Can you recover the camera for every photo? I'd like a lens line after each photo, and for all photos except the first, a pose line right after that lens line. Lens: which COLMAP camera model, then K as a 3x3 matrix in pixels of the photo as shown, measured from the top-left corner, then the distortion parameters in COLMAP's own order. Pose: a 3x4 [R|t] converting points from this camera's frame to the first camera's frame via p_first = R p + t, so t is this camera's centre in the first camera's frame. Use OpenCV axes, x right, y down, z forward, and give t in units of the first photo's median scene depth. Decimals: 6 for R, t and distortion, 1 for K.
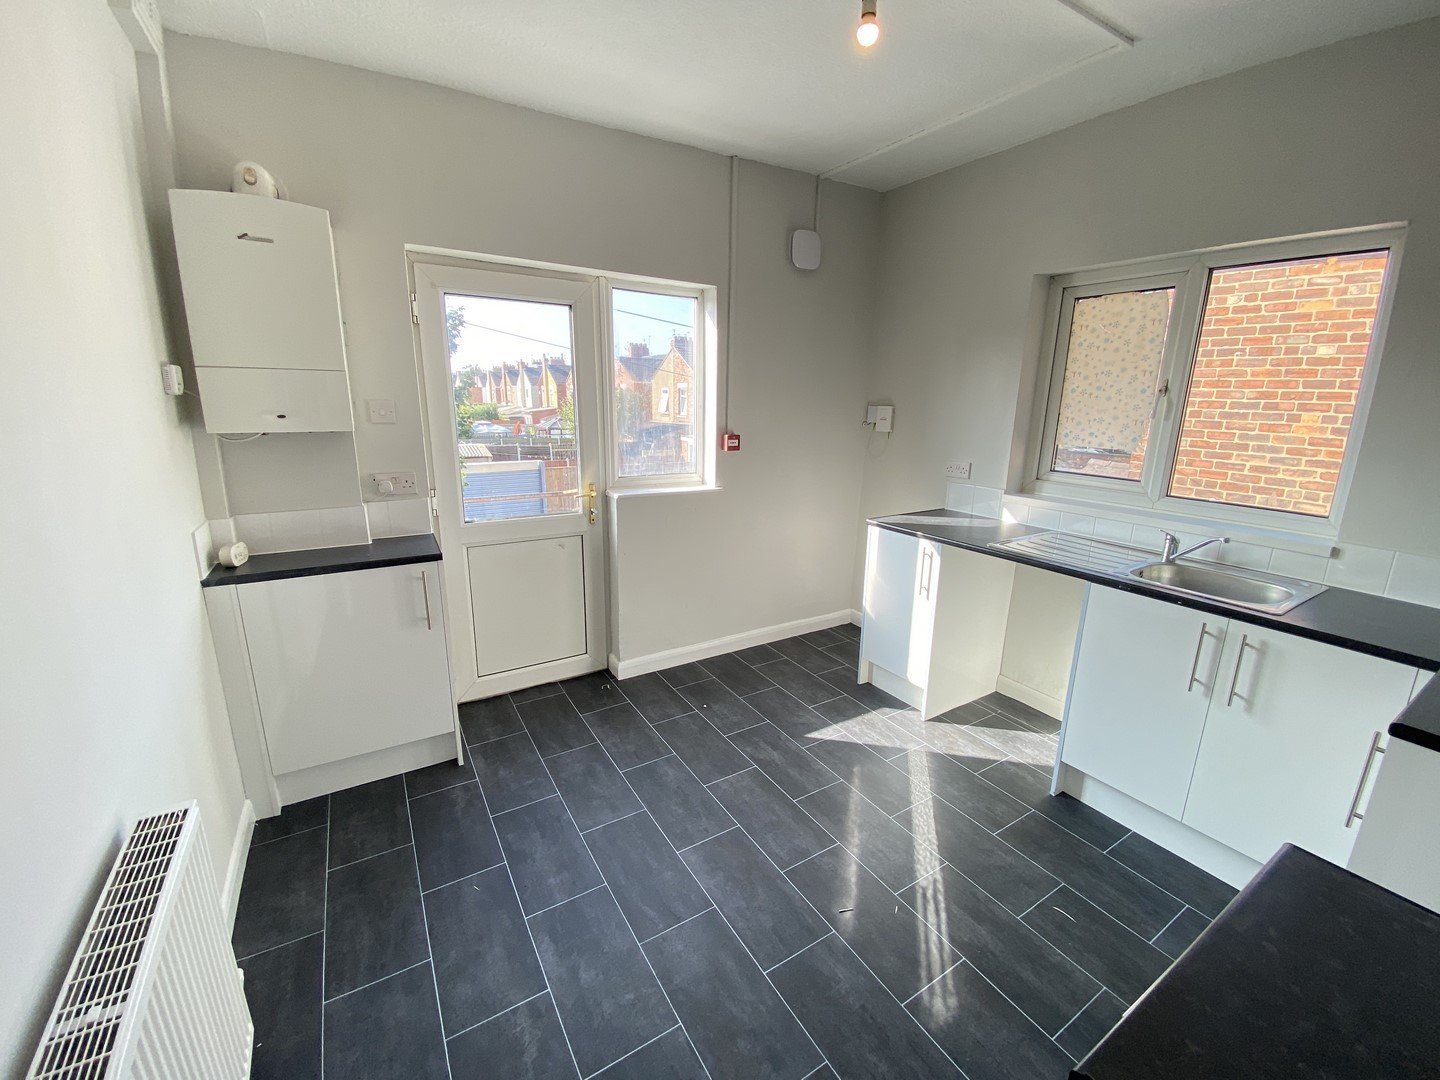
lens RADIAL K [[592.0, 0, 722.4], [0, 592.0, 543.4], [0, 0, 1]] dist [-0.000684, -0.001309]
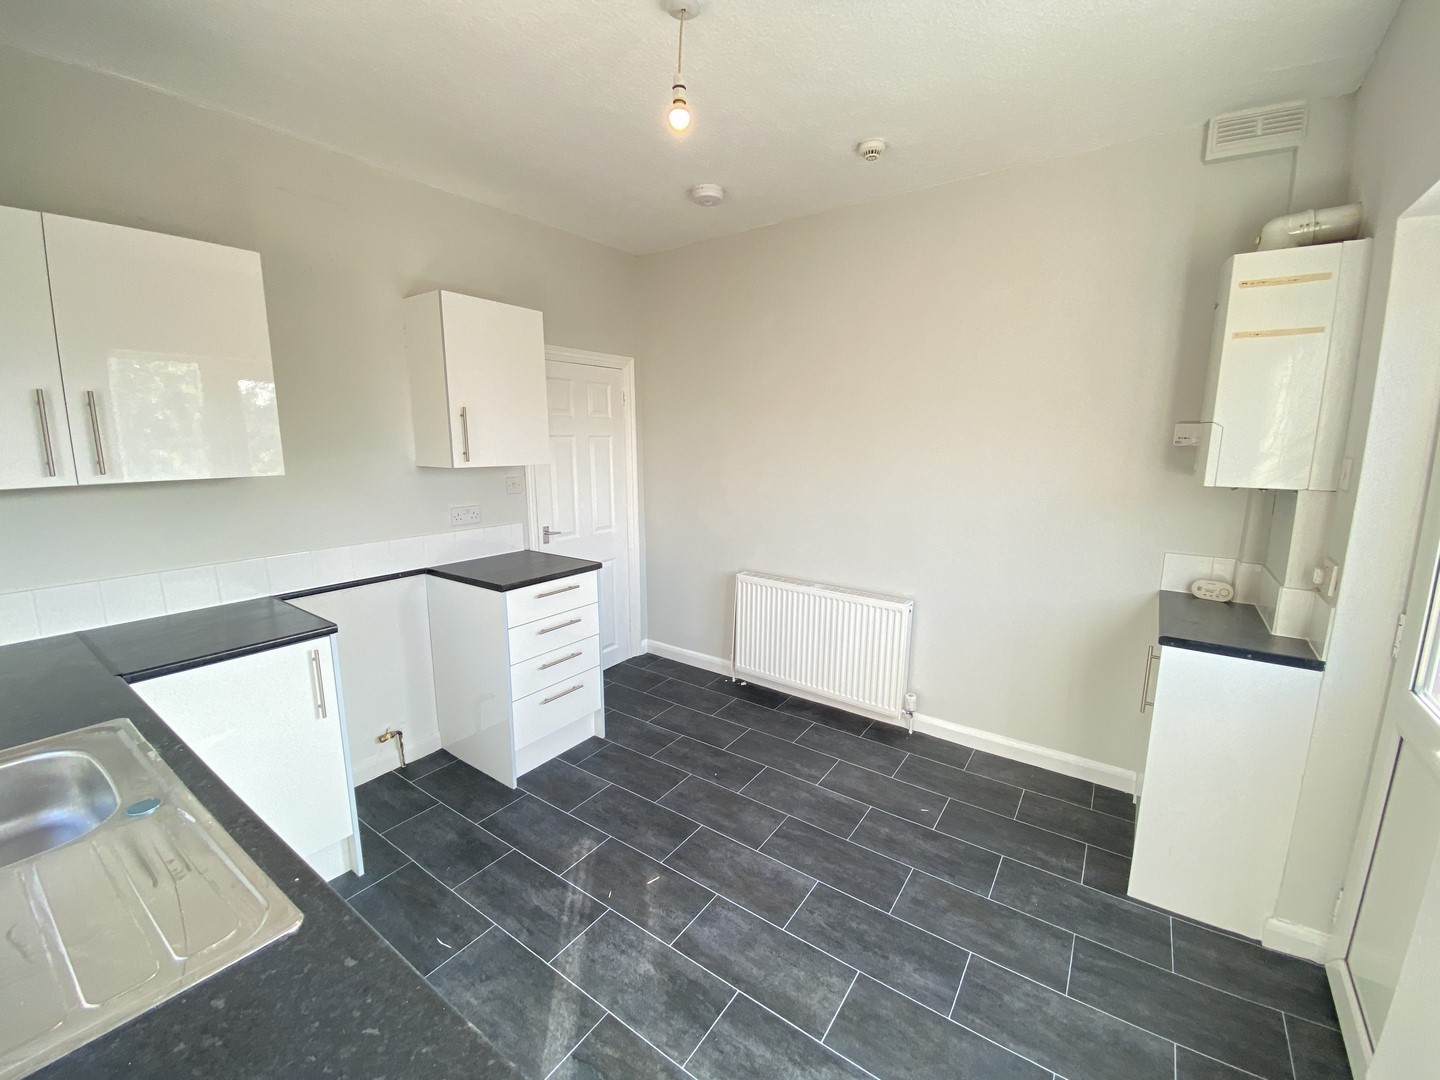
lens RADIAL K [[592.0, 0, 718.6], [0, 592.0, 539.3], [0, 0, 1]] dist [-0.000684, -0.001309]
pose [[-0.922316, 0.052076, -0.382911, 0.475268], [-0.110423, 0.914048, 0.390285, -0.425970], [0.370324, 0.402248, -0.837291, 1.664834]]
